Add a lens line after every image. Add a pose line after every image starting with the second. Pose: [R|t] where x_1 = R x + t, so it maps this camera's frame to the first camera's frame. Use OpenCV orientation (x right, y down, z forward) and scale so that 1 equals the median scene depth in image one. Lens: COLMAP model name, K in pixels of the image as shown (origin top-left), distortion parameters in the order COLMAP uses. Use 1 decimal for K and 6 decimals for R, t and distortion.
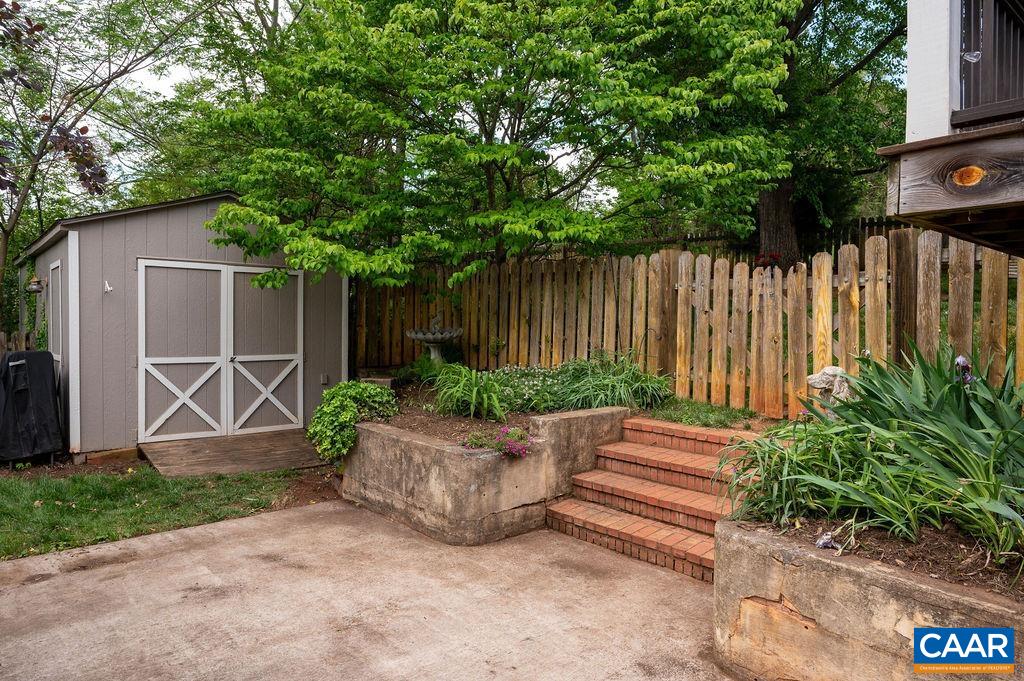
lens RADIAL K [[658.2, 0, 512.5], [0, 658.2, 339.1], [0, 0, 1]] dist [0.002659, 0.000437]
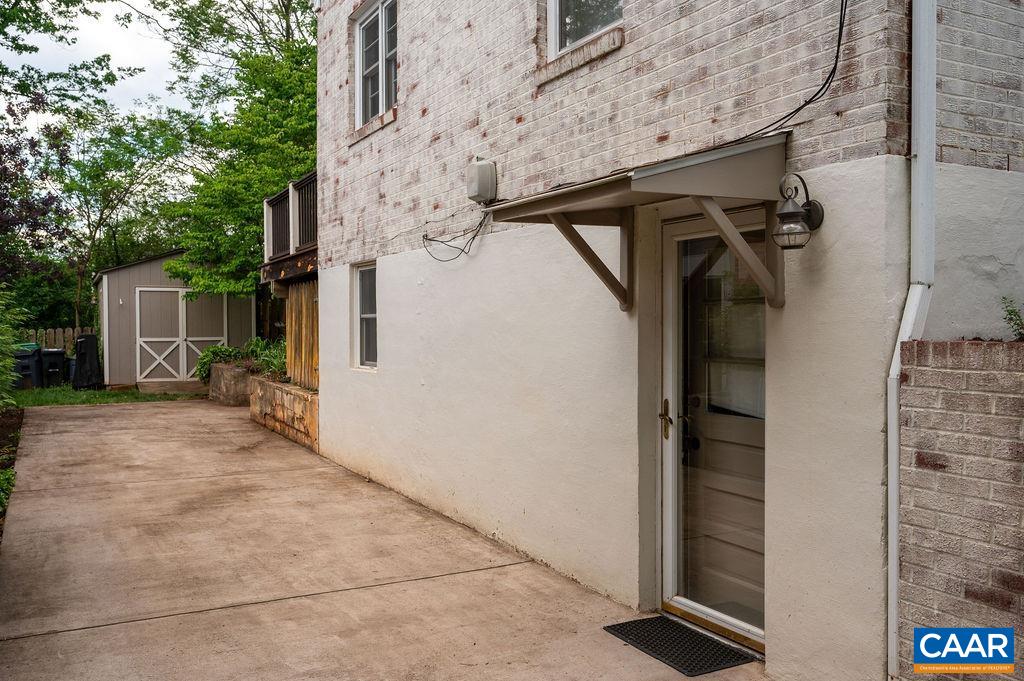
lens RADIAL K [[885.5, 0, 511.7], [0, 885.5, 338.4], [0, 0, 1]] dist [-0.002752, -0.001200]
pose [[0.971390, -0.015196, -0.237001, 1.120813], [0.013187, 0.999862, -0.010056, 0.069972], [0.237121, 0.006643, 0.971457, -1.266216]]
